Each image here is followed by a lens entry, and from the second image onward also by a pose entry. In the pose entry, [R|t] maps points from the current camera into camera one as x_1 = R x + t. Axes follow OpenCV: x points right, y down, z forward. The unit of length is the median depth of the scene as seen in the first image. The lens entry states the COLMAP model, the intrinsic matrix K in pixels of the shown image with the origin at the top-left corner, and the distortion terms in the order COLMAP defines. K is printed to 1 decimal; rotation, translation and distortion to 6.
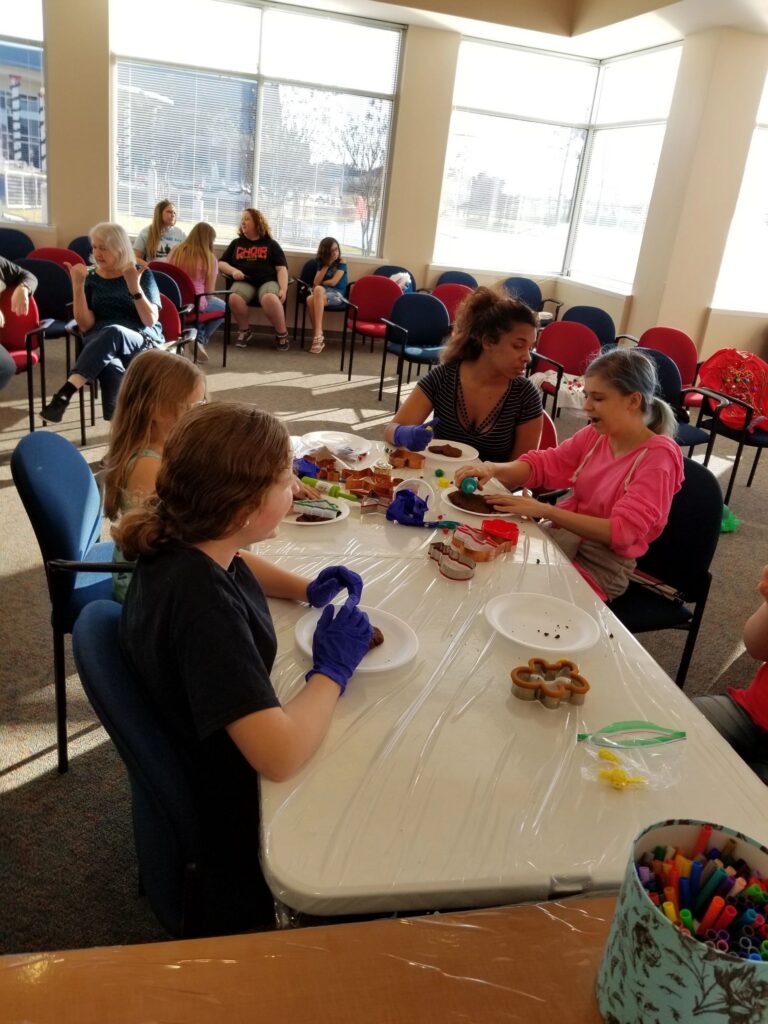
lens RADIAL K [[805.1, 0, 384.4], [0, 805.1, 503.1], [0, 0, 1]] dist [0.001473, 0.001435]
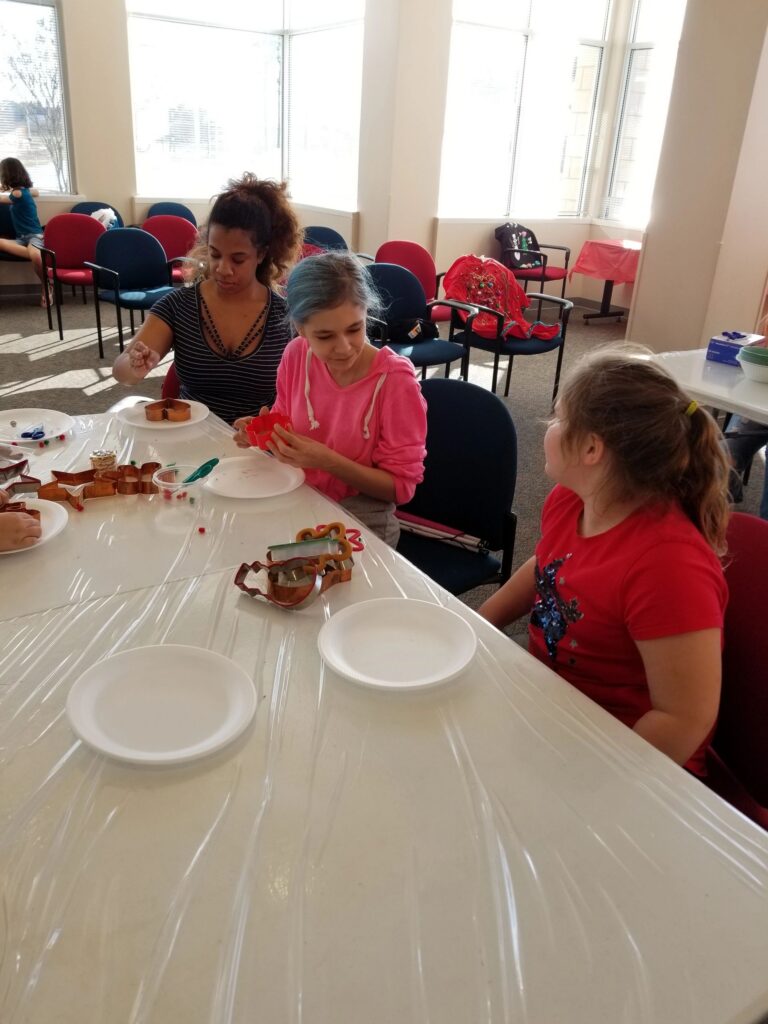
lens RADIAL K [[808.7, 0, 374.2], [0, 808.7, 498.5], [0, 0, 1]] dist [-0.006353, -0.001744]
pose [[0.947336, -0.179547, 0.265173, 0.014006], [0.160950, 0.982809, 0.090454, -0.010276], [-0.276855, -0.043010, 0.959949, 0.076038]]
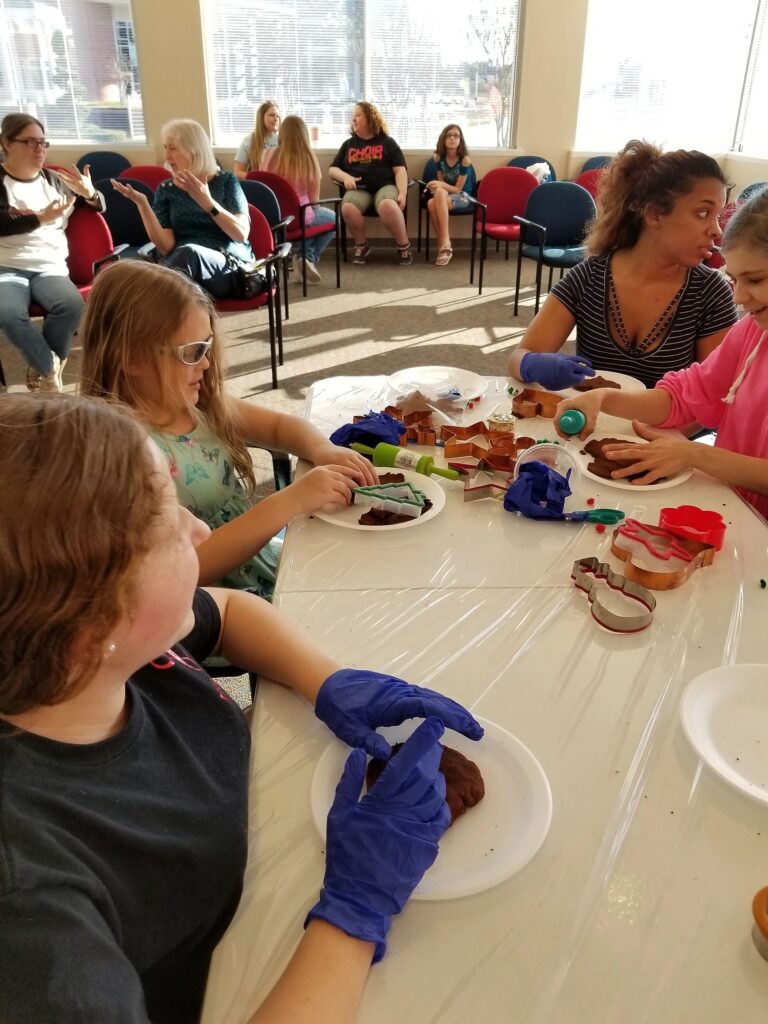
lens RADIAL K [[816.5, 0, 399.8], [0, 816.5, 506.1], [0, 0, 1]] dist [-0.008661, -0.008889]
pose [[0.986779, -0.023320, -0.160384, 0.007207], [0.039197, 0.994556, 0.096555, -0.014079], [0.157260, -0.101565, 0.982321, 0.103701]]
